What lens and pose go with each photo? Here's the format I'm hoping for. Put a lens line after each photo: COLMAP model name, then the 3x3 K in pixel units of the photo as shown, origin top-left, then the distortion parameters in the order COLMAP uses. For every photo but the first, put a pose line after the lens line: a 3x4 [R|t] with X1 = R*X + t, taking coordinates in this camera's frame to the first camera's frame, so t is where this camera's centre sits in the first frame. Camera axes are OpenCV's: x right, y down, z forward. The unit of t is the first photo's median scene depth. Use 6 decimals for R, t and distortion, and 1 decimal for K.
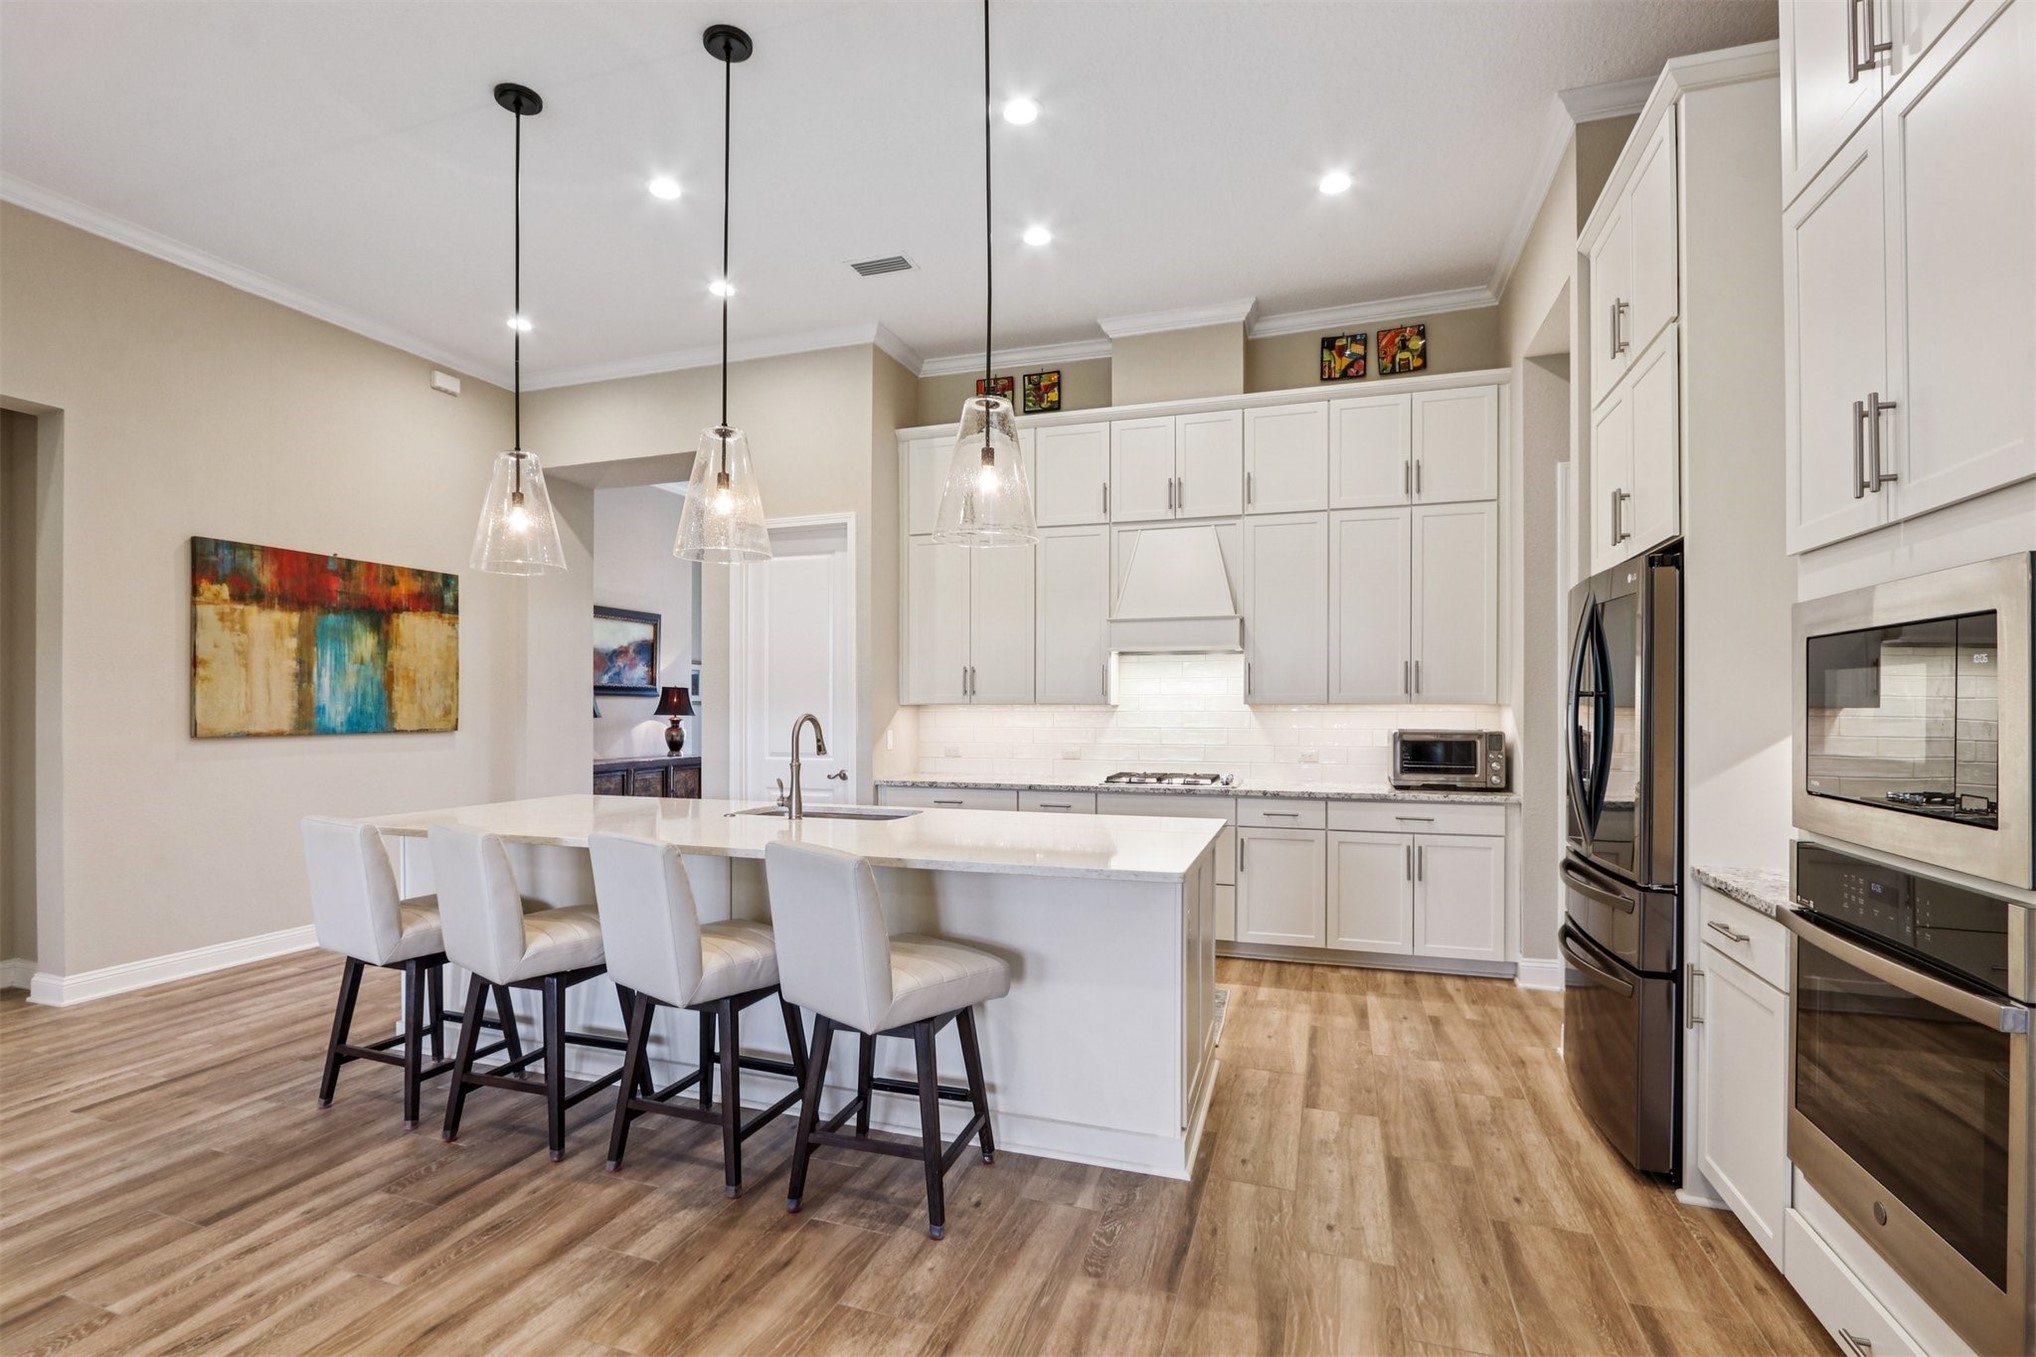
lens RADIAL K [[953.0, 0, 990.6], [0, 953.0, 687.1], [0, 0, 1]] dist [-0.017577, 0.004123]
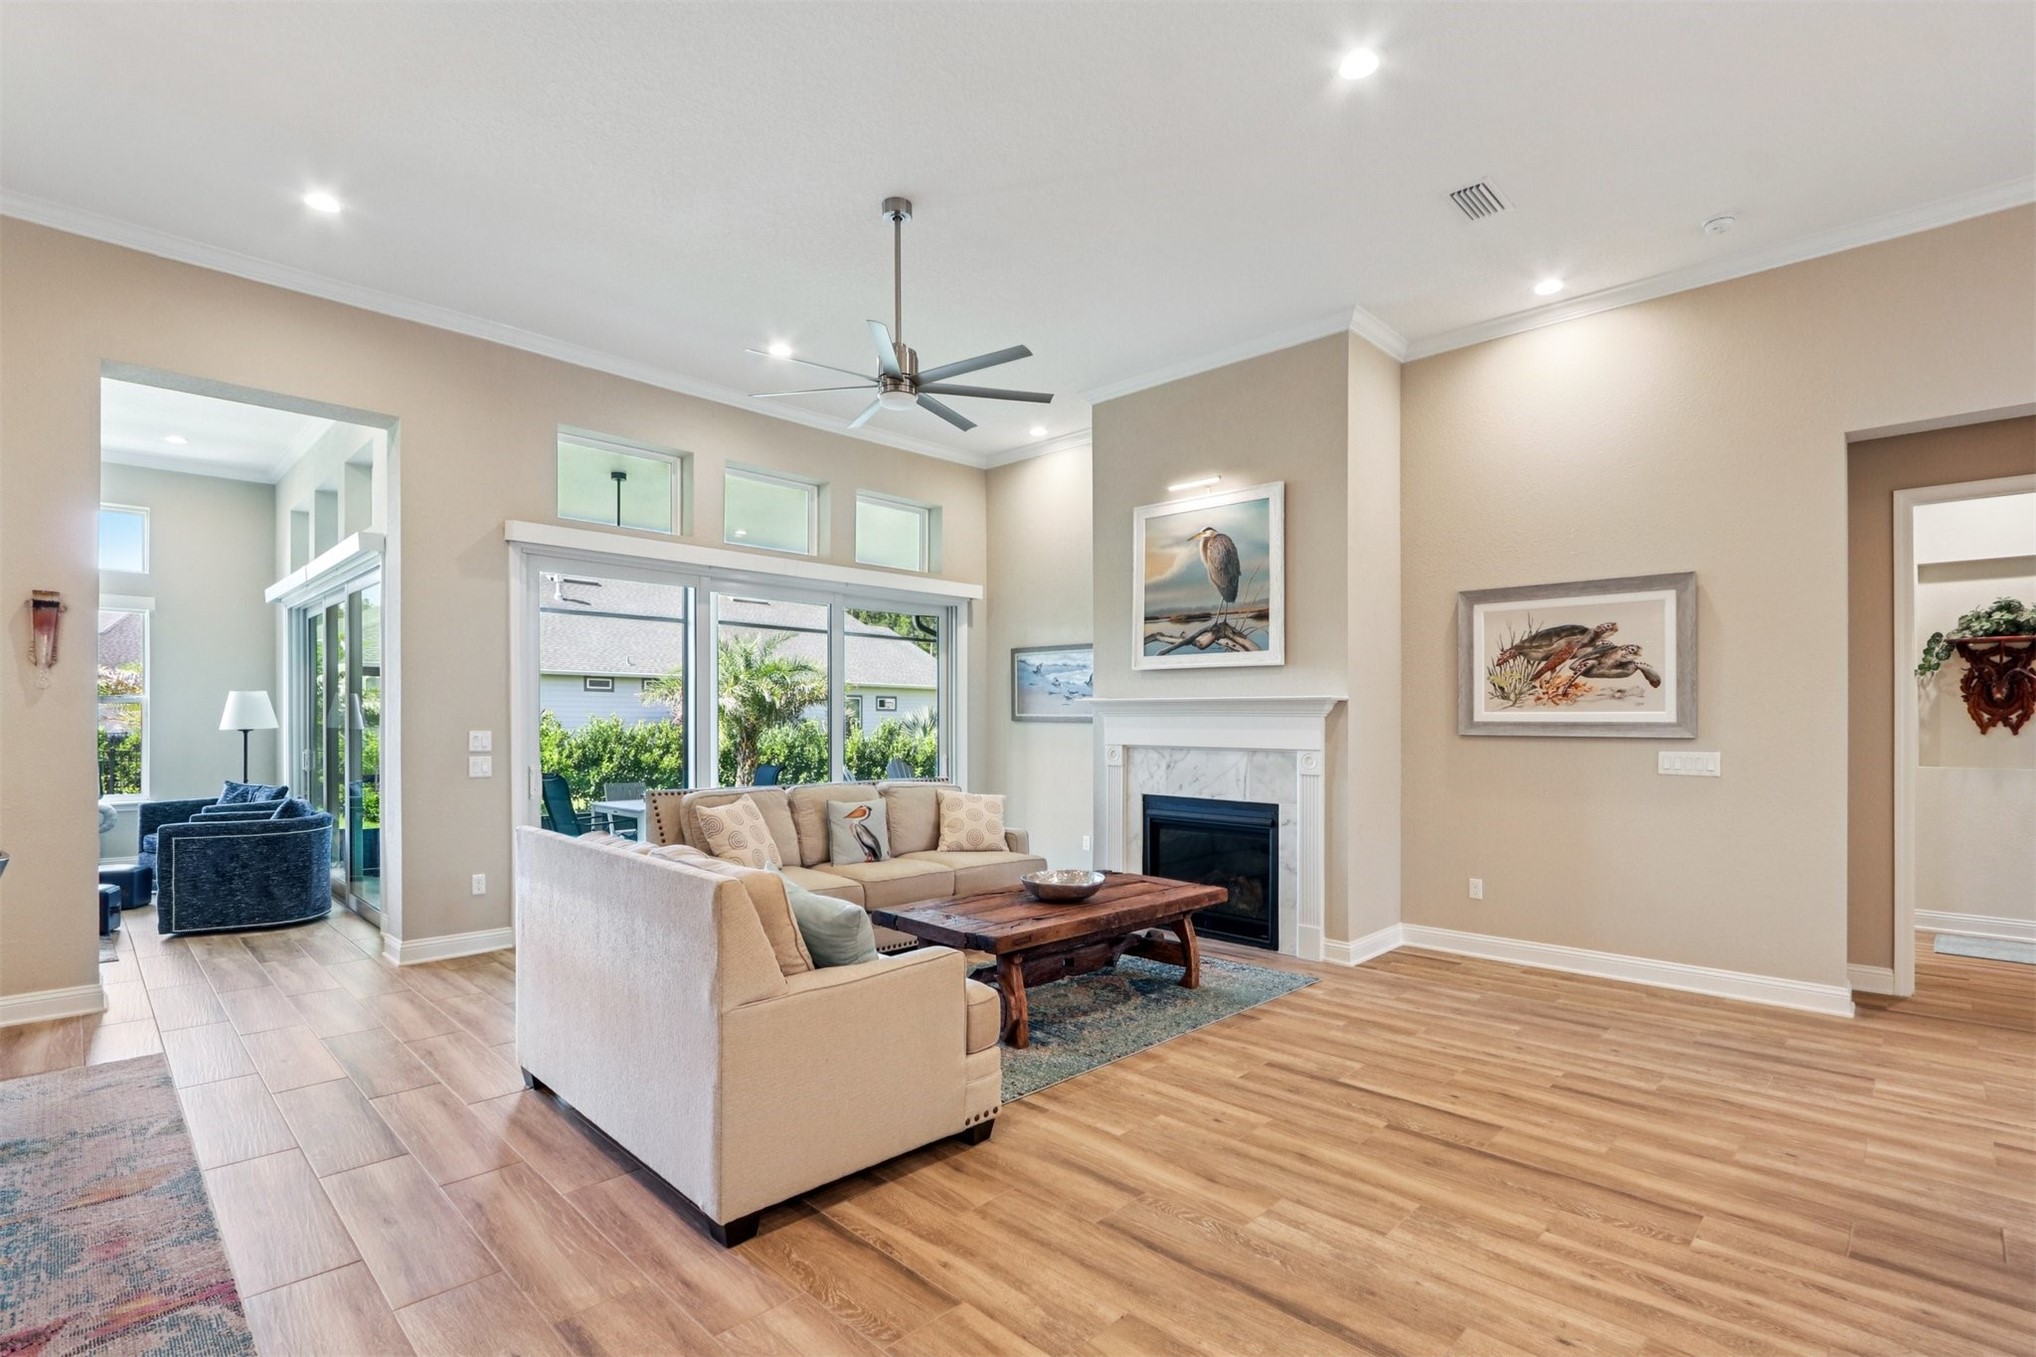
lens RADIAL K [[953.0, 0, 1008.9], [0, 953.0, 719.6], [0, 0, 1]] dist [-0.017577, 0.004123]
pose [[-0.416761, -0.002838, -0.909012, 0.189998], [0.016285, 0.999811, -0.010587, 0.006350], [0.908870, -0.019216, -0.416636, 0.288113]]
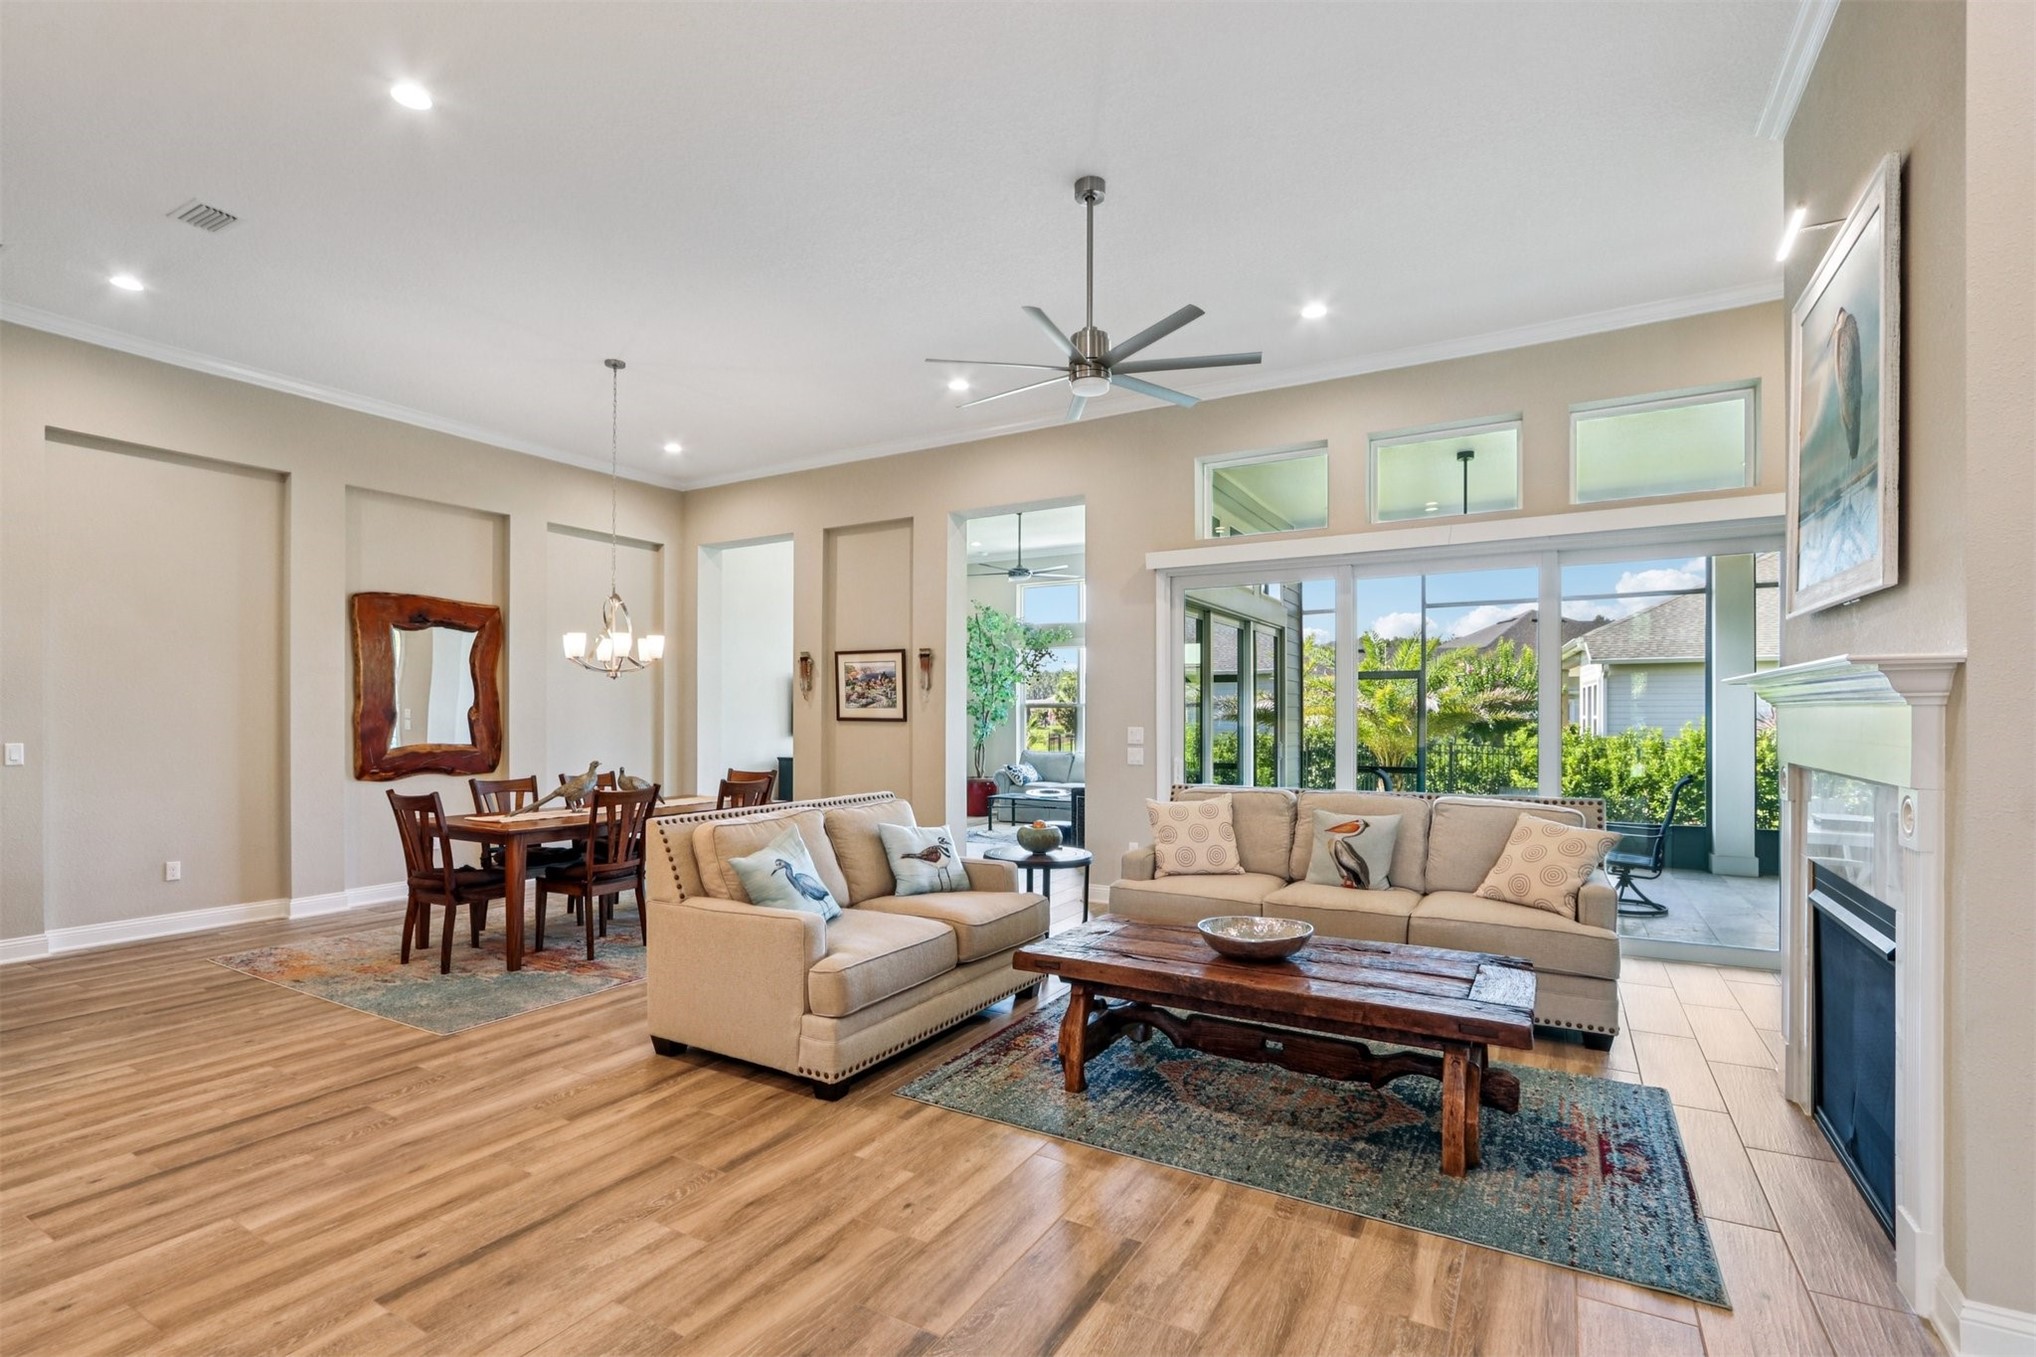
lens RADIAL K [[953.0, 0, 983.7], [0, 953.0, 711.1], [0, 0, 1]] dist [-0.017577, 0.004123]
pose [[-0.981895, 0.002224, 0.189414, -0.552420], [-0.002870, 0.999642, -0.026616, 0.011716], [-0.189405, -0.026678, -0.981537, 0.640396]]
